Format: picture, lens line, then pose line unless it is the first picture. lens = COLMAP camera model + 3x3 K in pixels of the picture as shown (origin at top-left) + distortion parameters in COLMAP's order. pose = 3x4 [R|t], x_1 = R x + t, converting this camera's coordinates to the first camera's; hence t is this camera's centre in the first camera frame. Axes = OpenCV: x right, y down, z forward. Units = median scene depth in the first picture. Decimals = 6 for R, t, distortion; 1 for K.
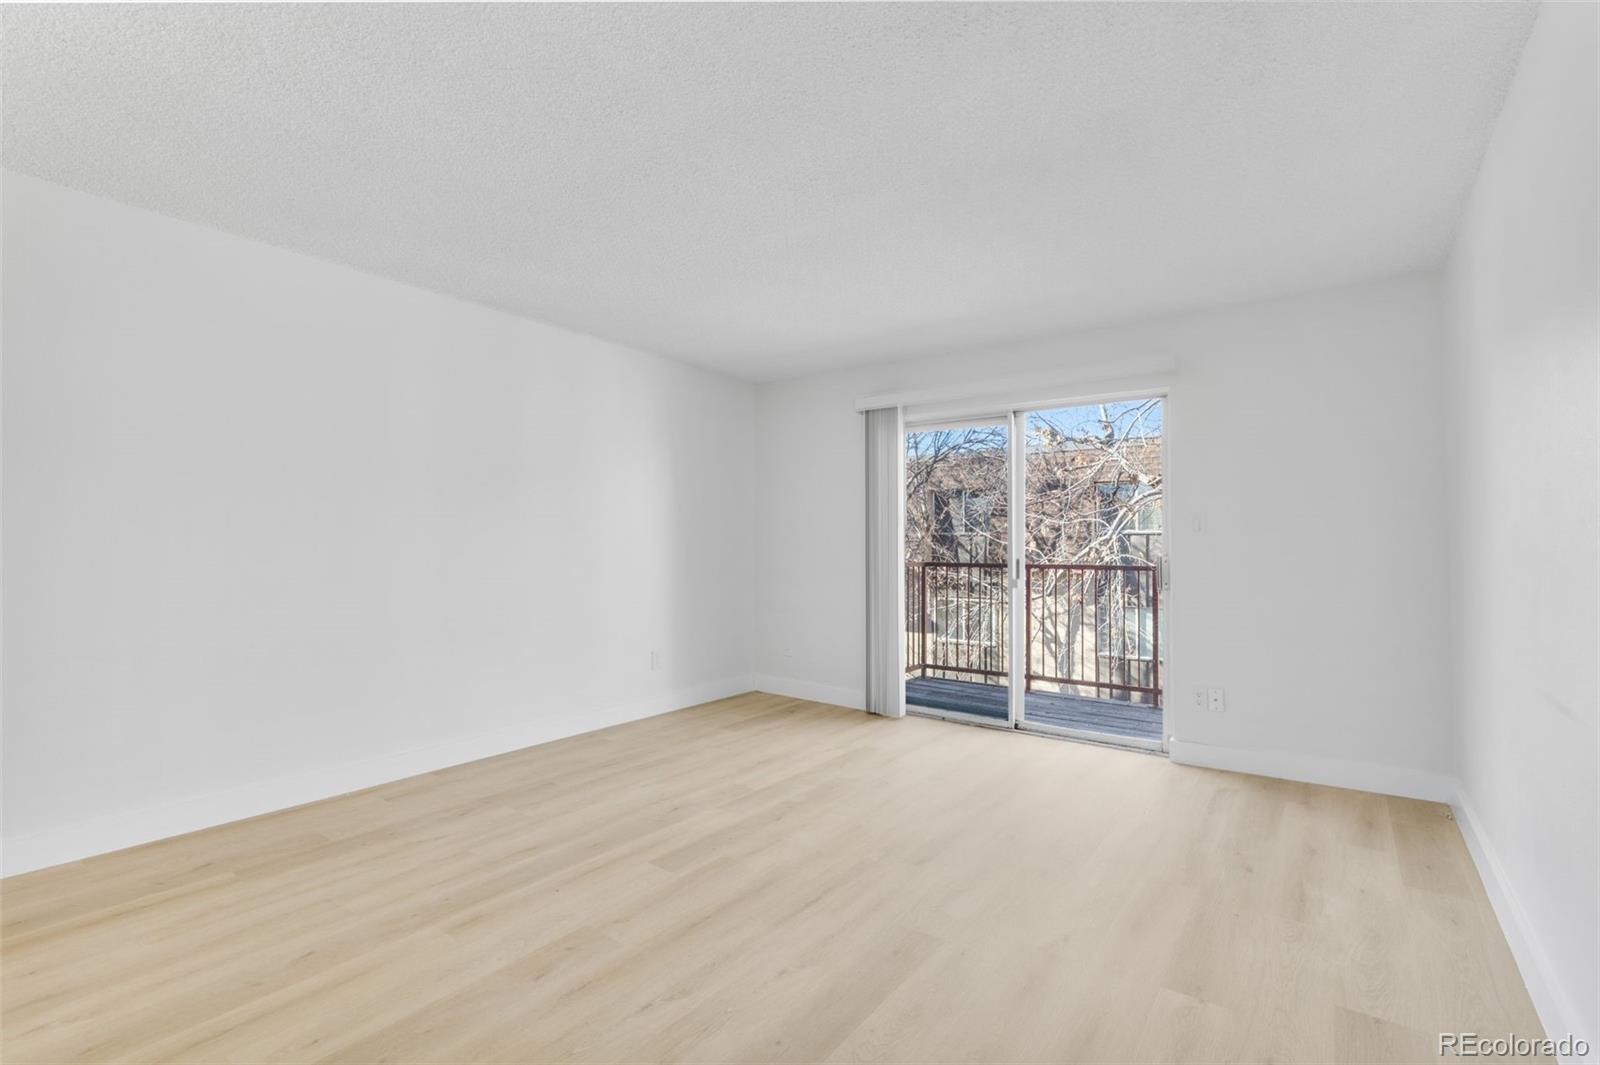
lens RADIAL K [[723.7, 0, 800.0], [0, 723.7, 532.5], [0, 0, 1]] dist [0.000943, -0.000342]
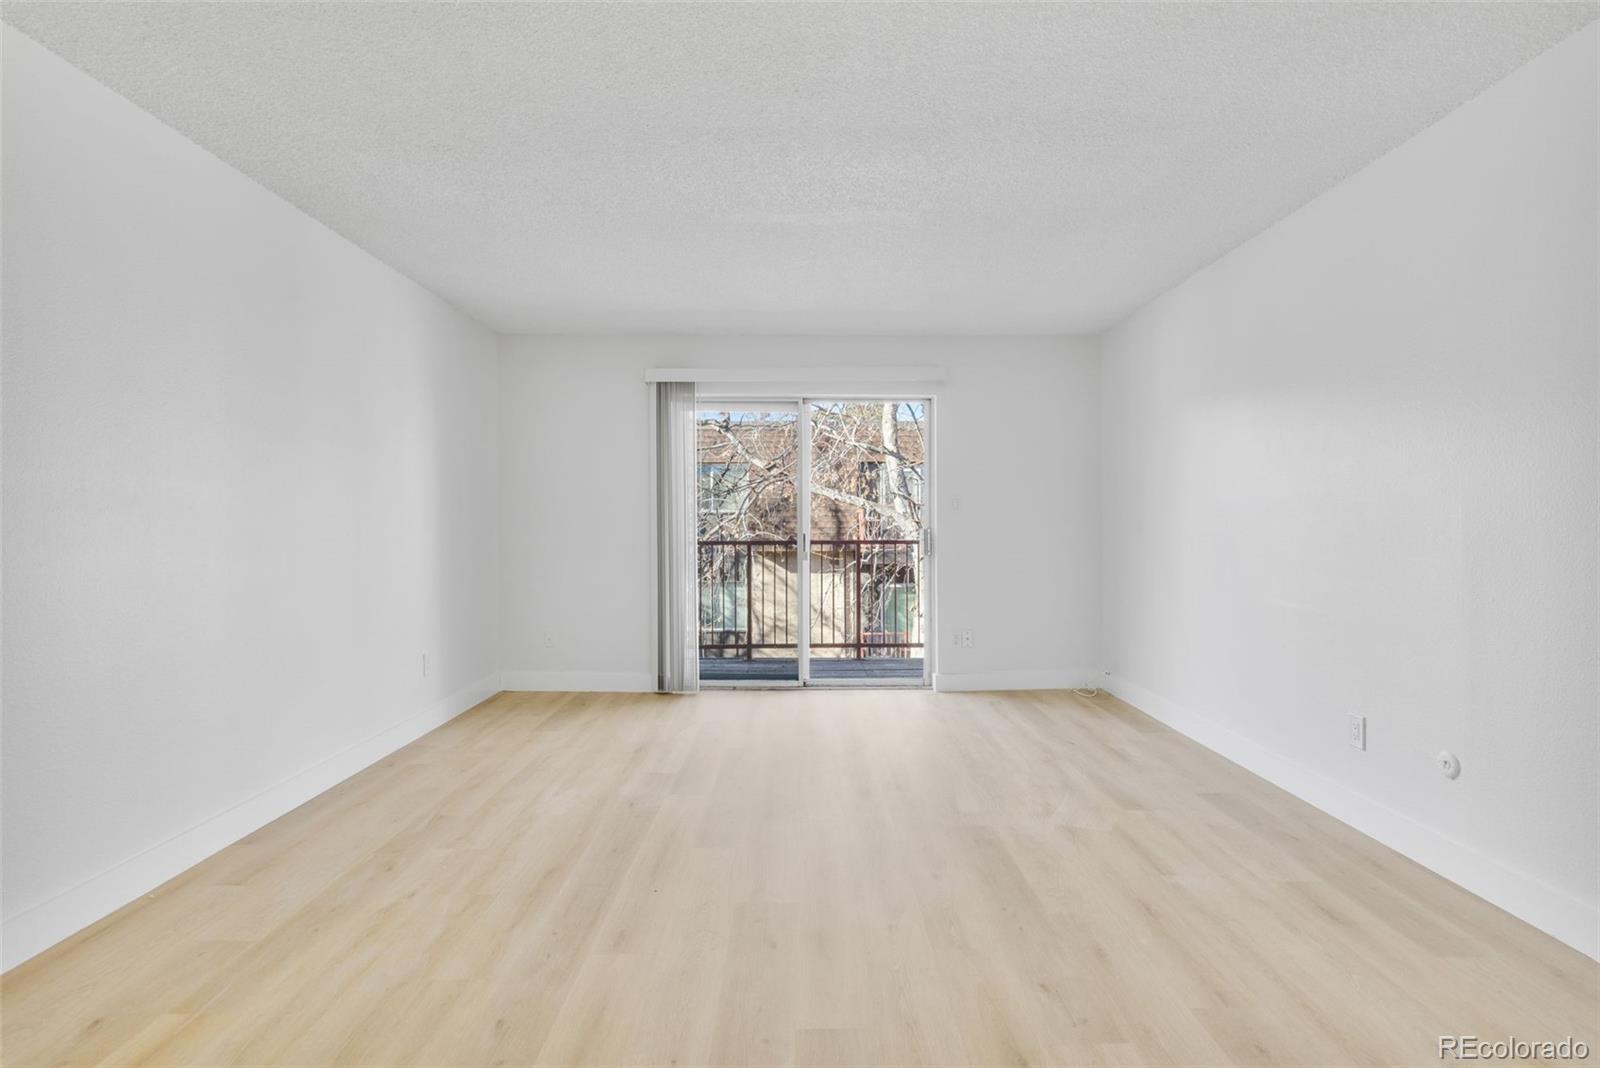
lens RADIAL K [[782.8, 0, 800.0], [0, 782.8, 534.0], [0, 0, 1]] dist [-0.000169, -0.000082]
pose [[0.795485, -0.012432, 0.605846, -0.553600], [-0.003299, 0.999686, 0.024845, 0.009397], [-0.605964, -0.021762, 0.795194, 0.071276]]
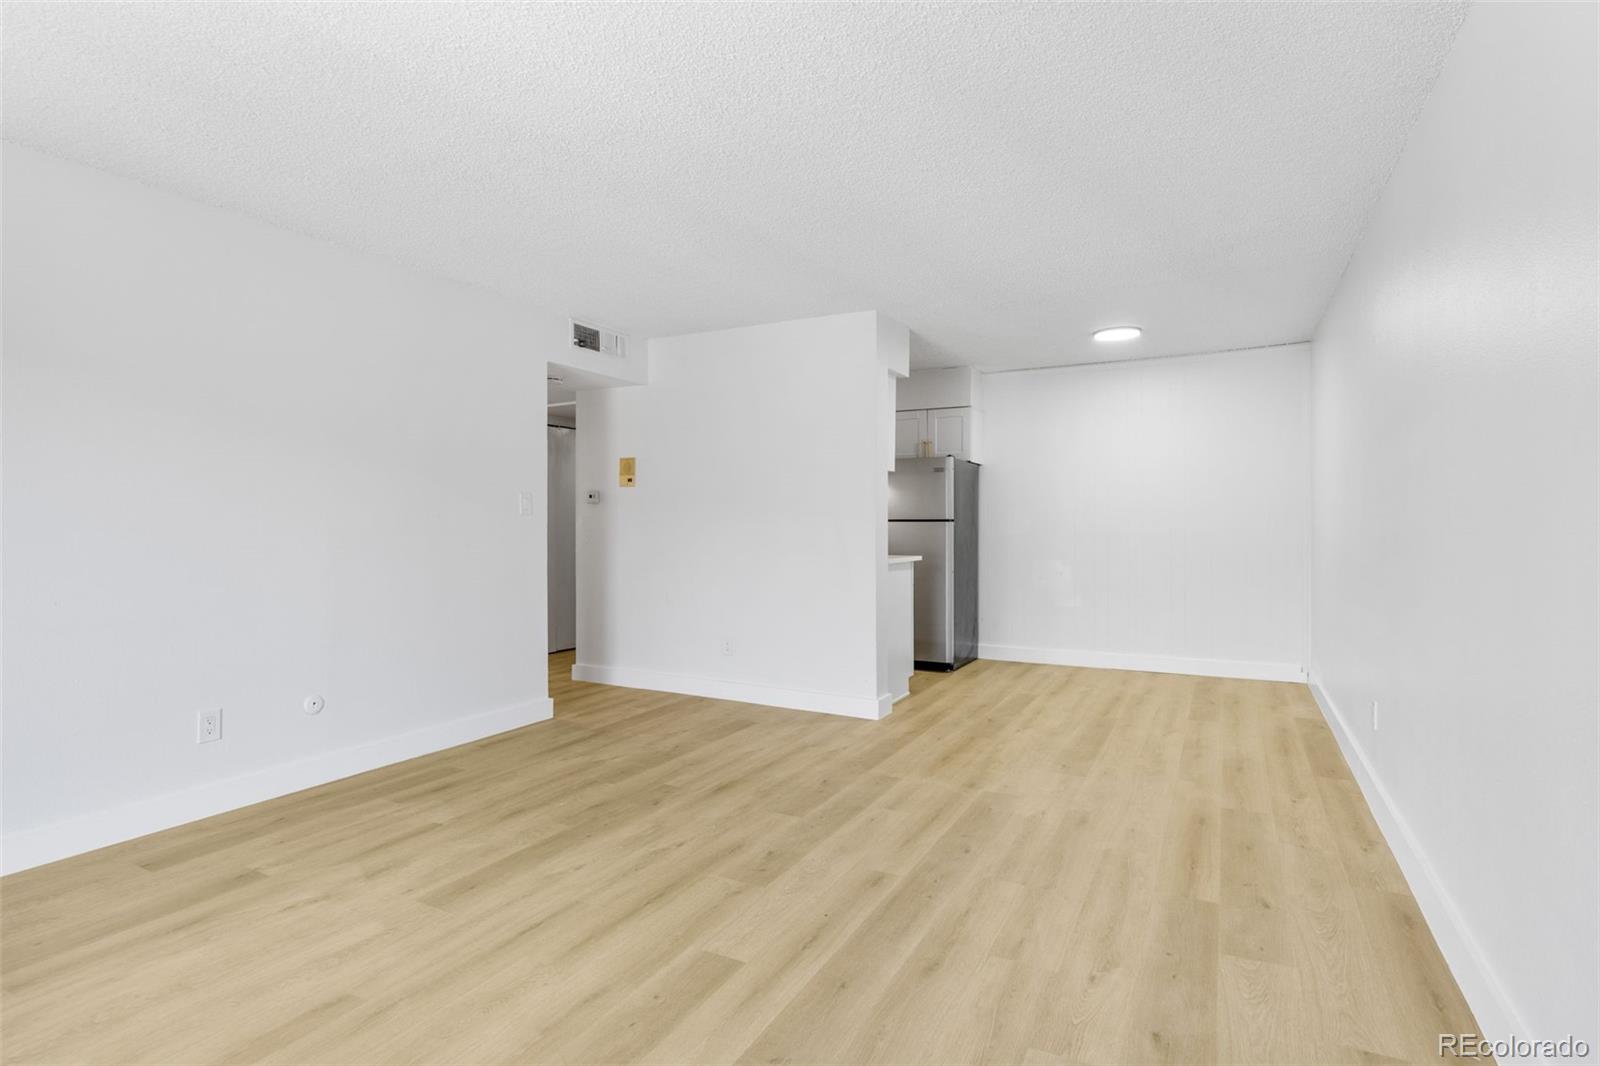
lens RADIAL K [[782.8, 0, 800.0], [0, 782.8, 533.0], [0, 0, 1]] dist [-0.000169, -0.000082]
pose [[-0.987844, 0.001712, -0.155437, -0.109332], [0.002533, 0.999984, -0.005081, 0.022427], [0.155426, -0.005412, -0.987833, 1.363244]]
